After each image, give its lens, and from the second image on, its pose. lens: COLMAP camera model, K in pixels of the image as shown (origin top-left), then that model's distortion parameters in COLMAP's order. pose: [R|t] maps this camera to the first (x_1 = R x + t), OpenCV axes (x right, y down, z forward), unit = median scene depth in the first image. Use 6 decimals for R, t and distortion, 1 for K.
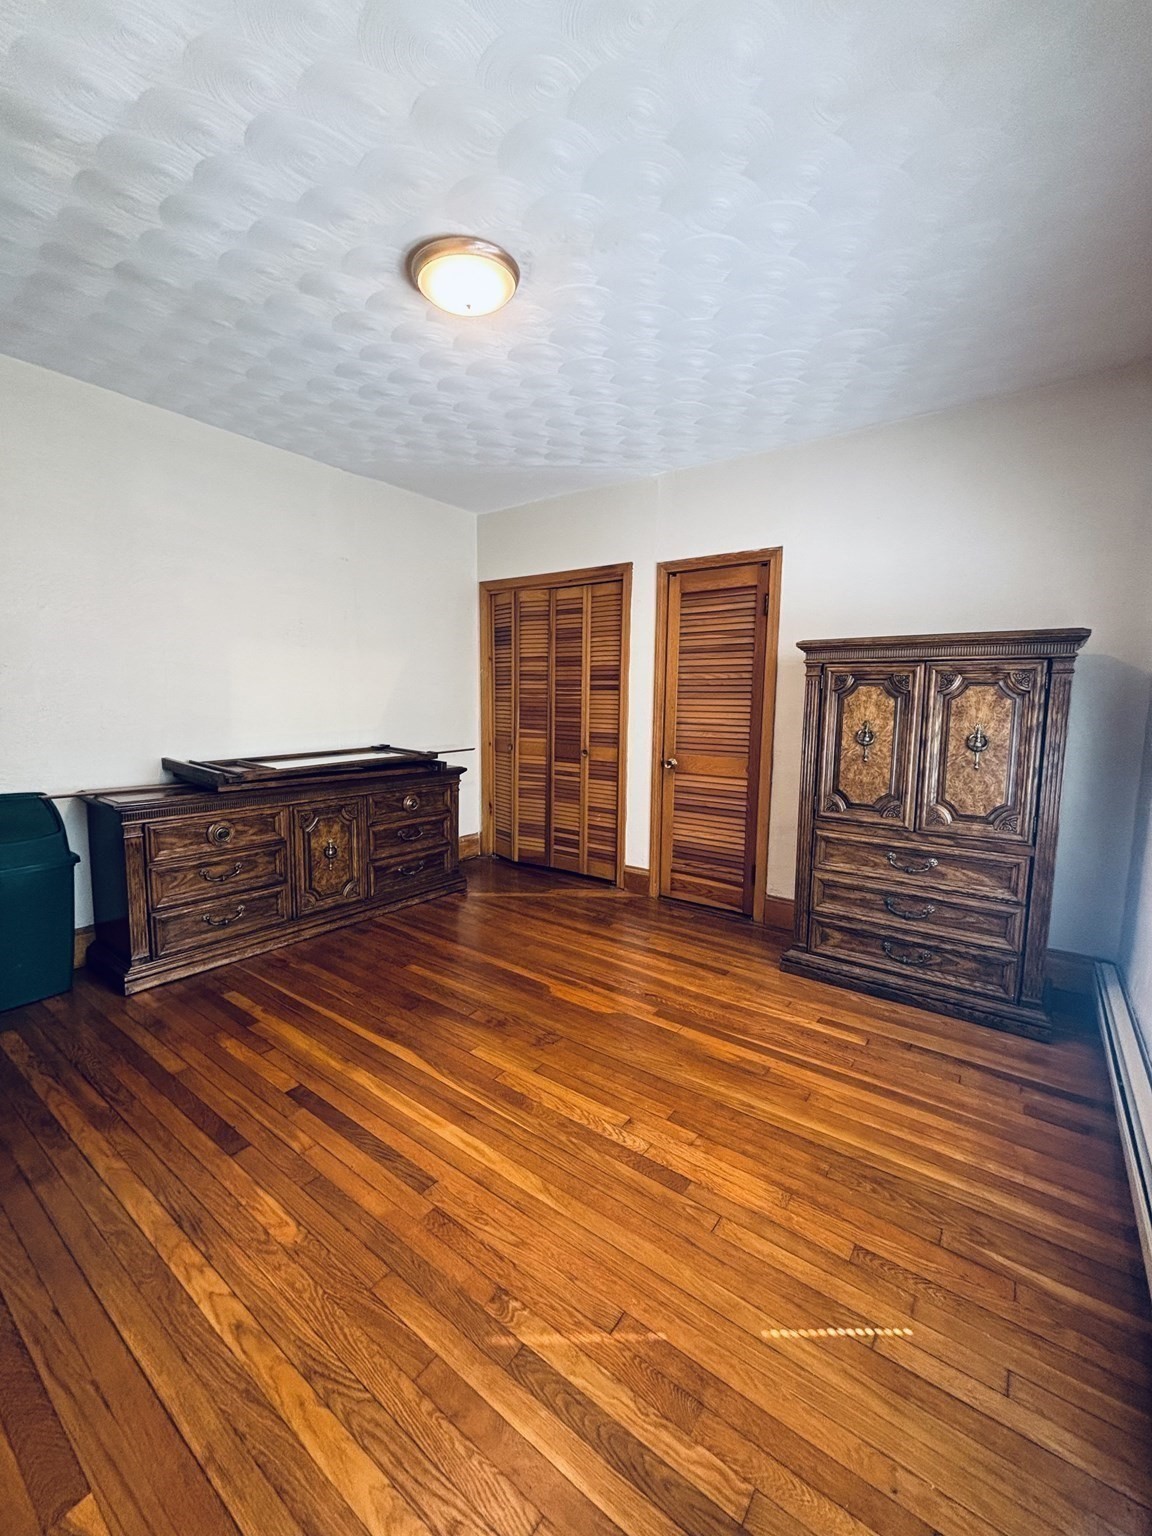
lens RADIAL K [[615.3, 0, 578.6], [0, 615.3, 763.5], [0, 0, 1]] dist [0.007329, -0.004332]
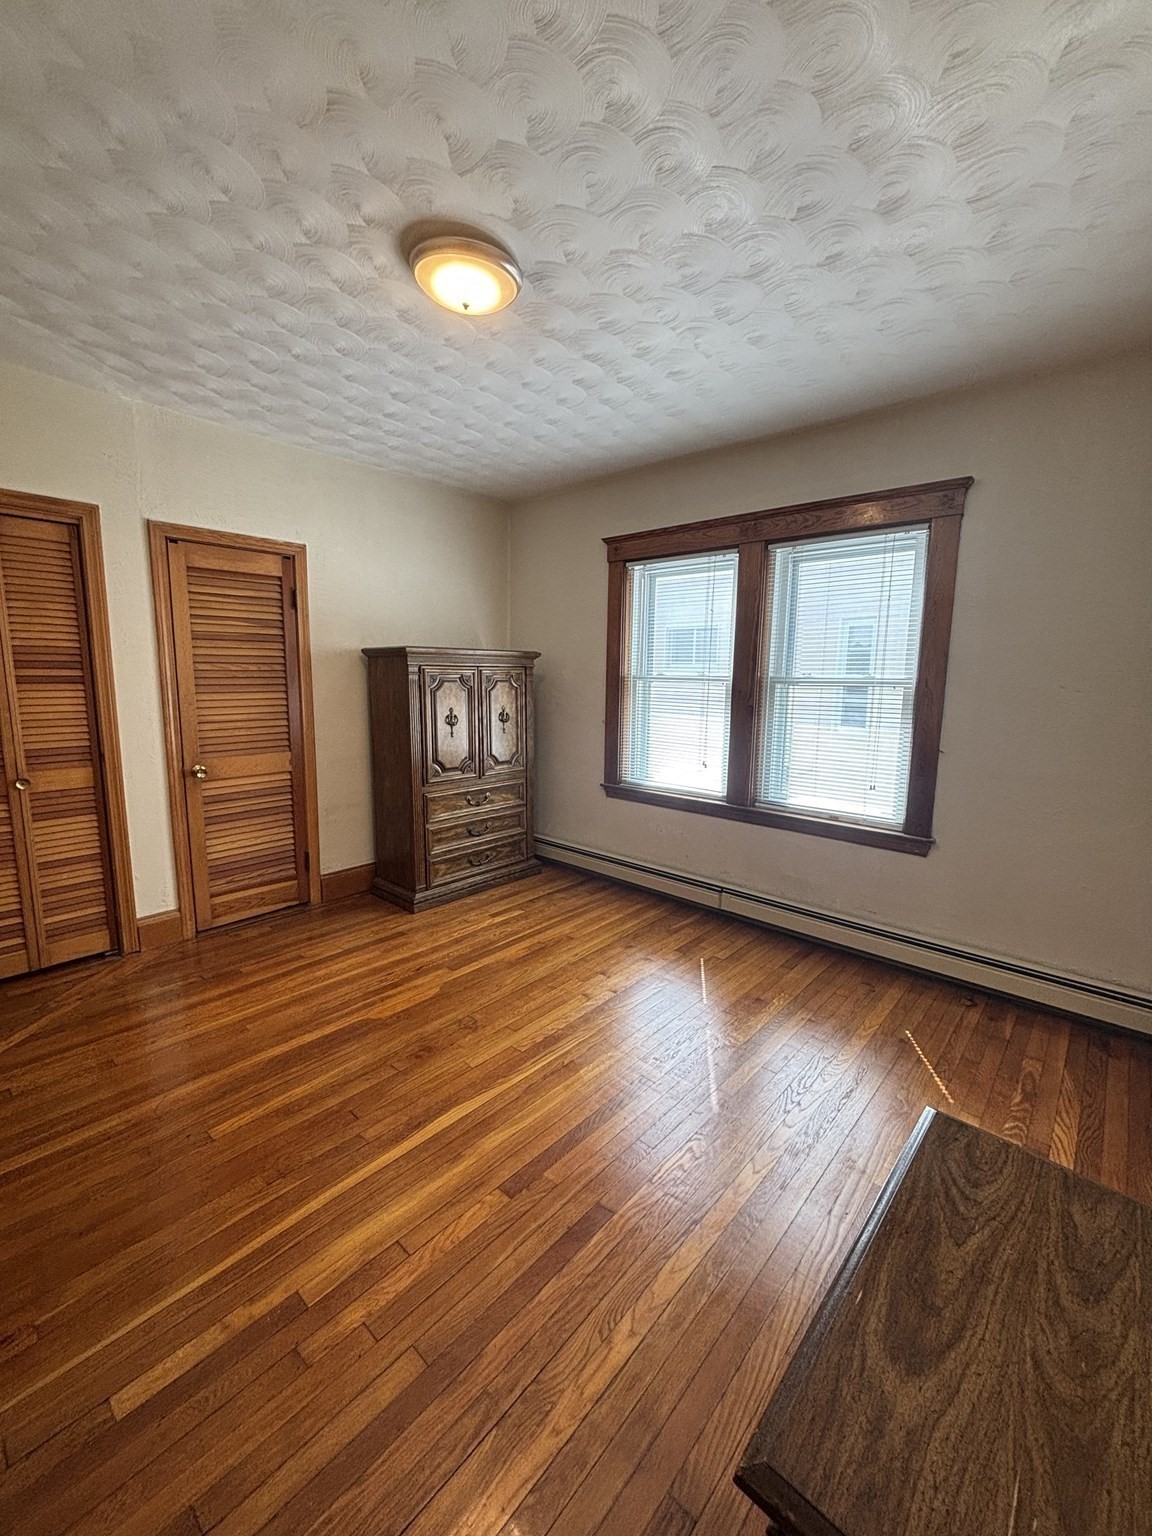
lens RADIAL K [[615.3, 0, 578.6], [0, 615.3, 763.5], [0, 0, 1]] dist [0.007329, -0.004332]
pose [[0.097991, -0.156548, 0.982797, -0.858553], [0.097149, 0.984338, 0.147107, -0.116421], [-0.990434, 0.081063, 0.111665, 0.549529]]
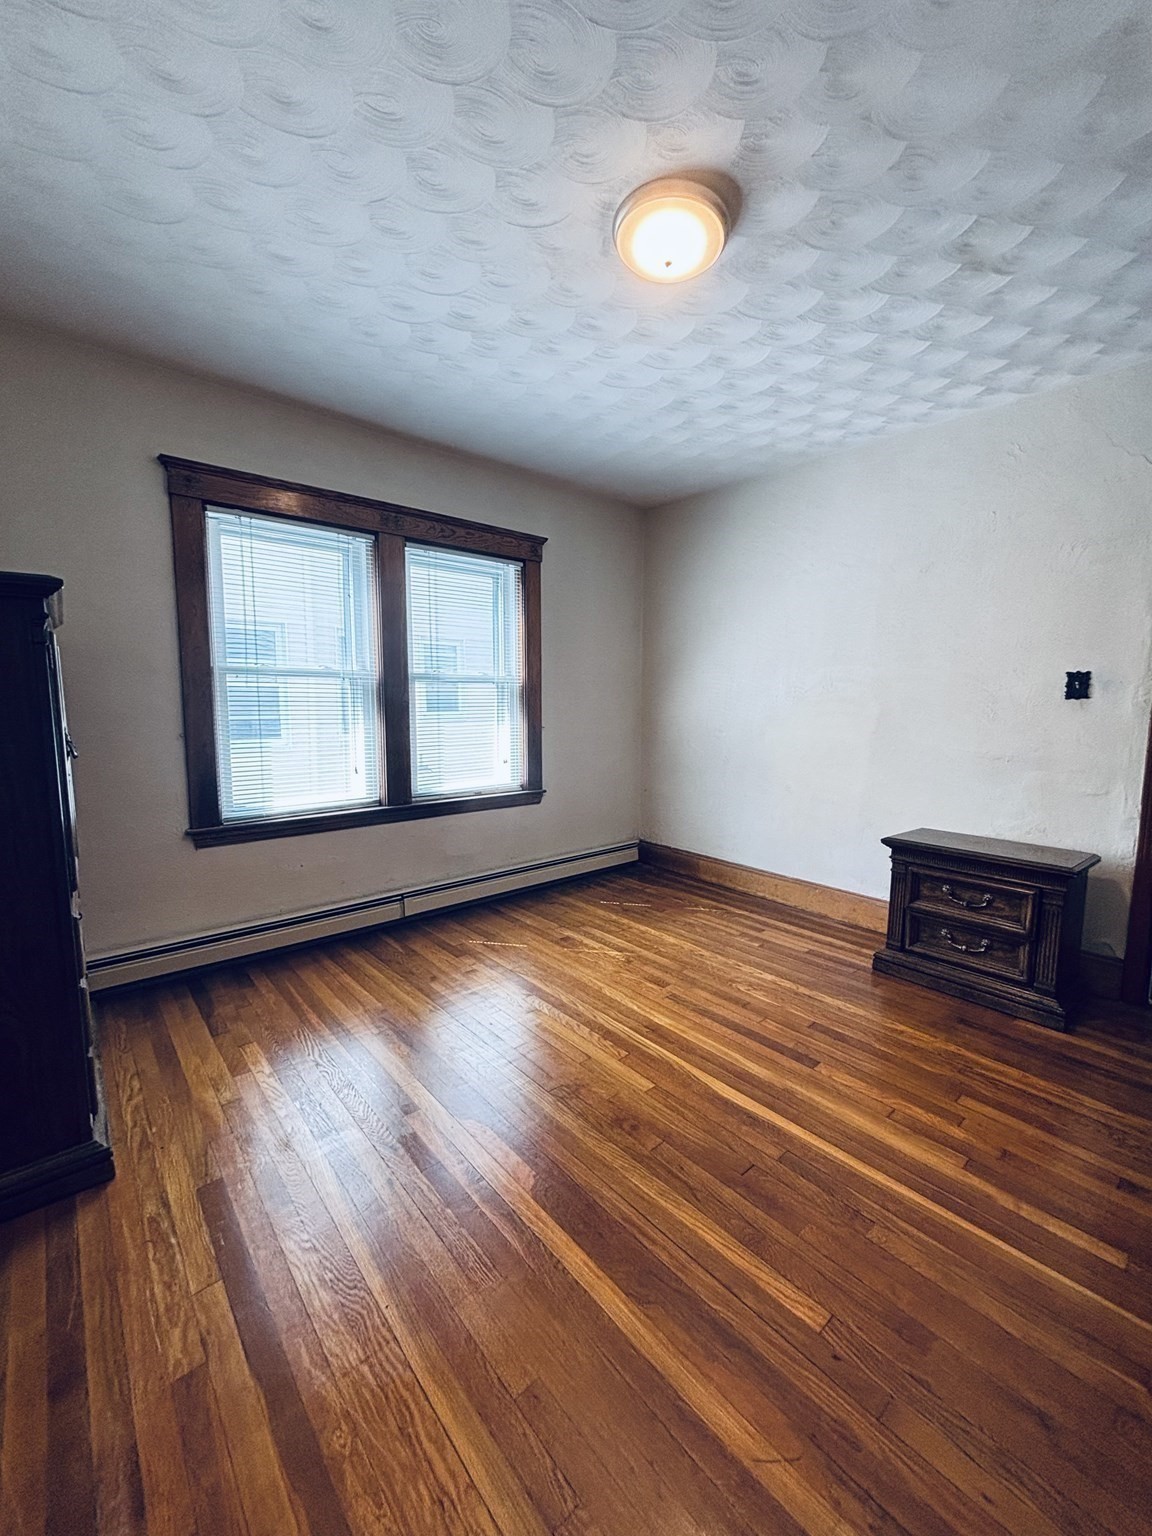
lens RADIAL K [[615.3, 0, 578.6], [0, 615.3, 763.5], [0, 0, 1]] dist [0.007329, -0.004332]
pose [[-0.973842, -0.041649, 0.223376, -0.202674], [0.007822, 0.976330, 0.216143, -0.156235], [-0.227091, 0.212237, -0.950466, 1.446396]]
